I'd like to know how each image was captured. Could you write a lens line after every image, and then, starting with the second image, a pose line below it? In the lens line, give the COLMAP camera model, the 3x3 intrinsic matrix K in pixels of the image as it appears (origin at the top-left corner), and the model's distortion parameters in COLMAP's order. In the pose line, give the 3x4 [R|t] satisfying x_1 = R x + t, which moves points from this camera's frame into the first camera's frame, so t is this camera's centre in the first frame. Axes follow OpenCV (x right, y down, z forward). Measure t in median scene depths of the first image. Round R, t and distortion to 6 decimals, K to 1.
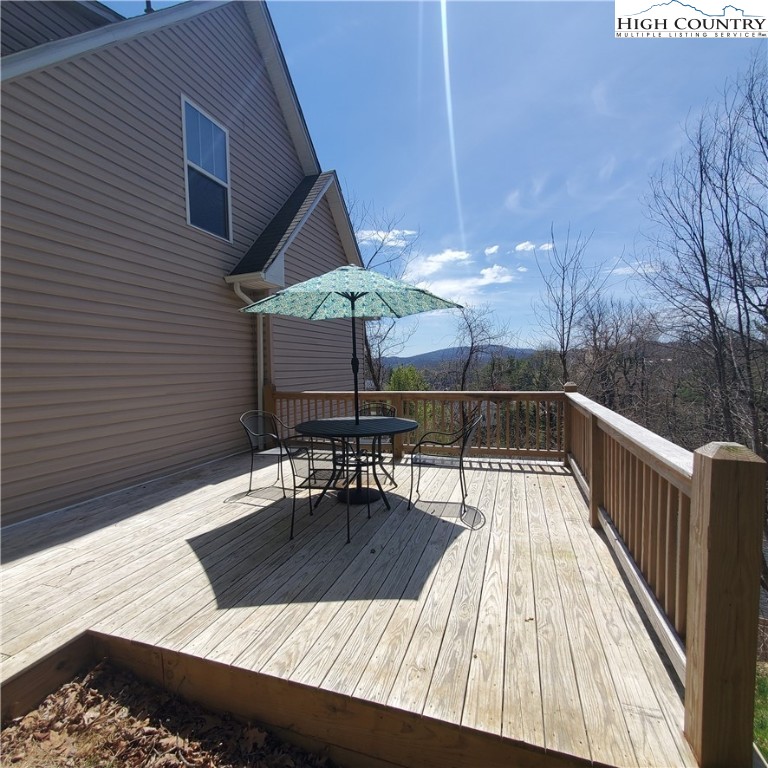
lens RADIAL K [[402.5, 0, 386.3], [0, 402.5, 381.9], [0, 0, 1]] dist [0.002973, -0.001509]
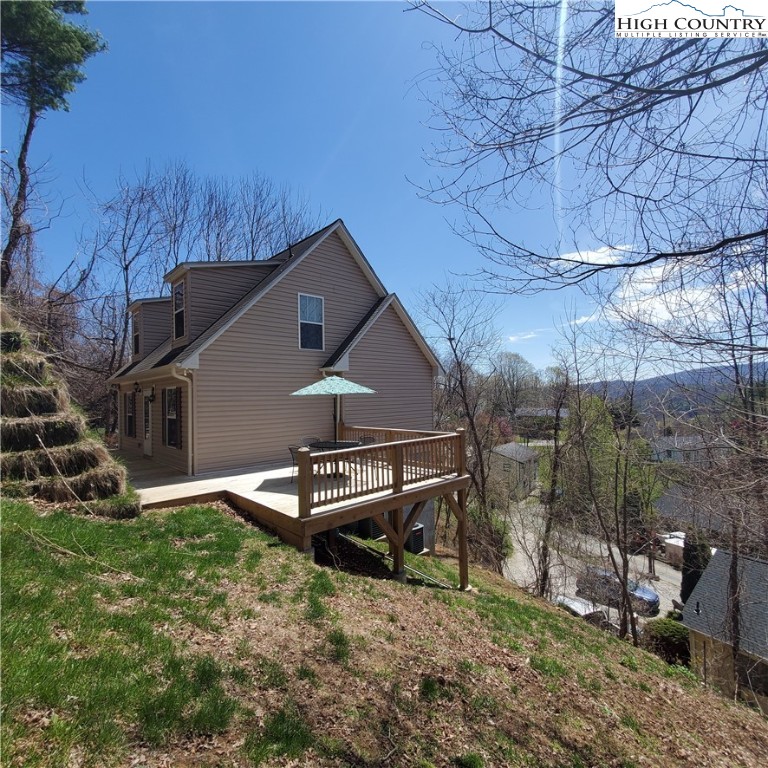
lens RADIAL K [[402.5, 0, 383.4], [0, 402.5, 387.8], [0, 0, 1]] dist [0.002973, -0.001509]
pose [[0.868974, -0.005026, -0.494833, 0.884958], [-0.019049, 0.998868, -0.043597, -0.081081], [0.494492, 0.047310, 0.867894, -0.604818]]
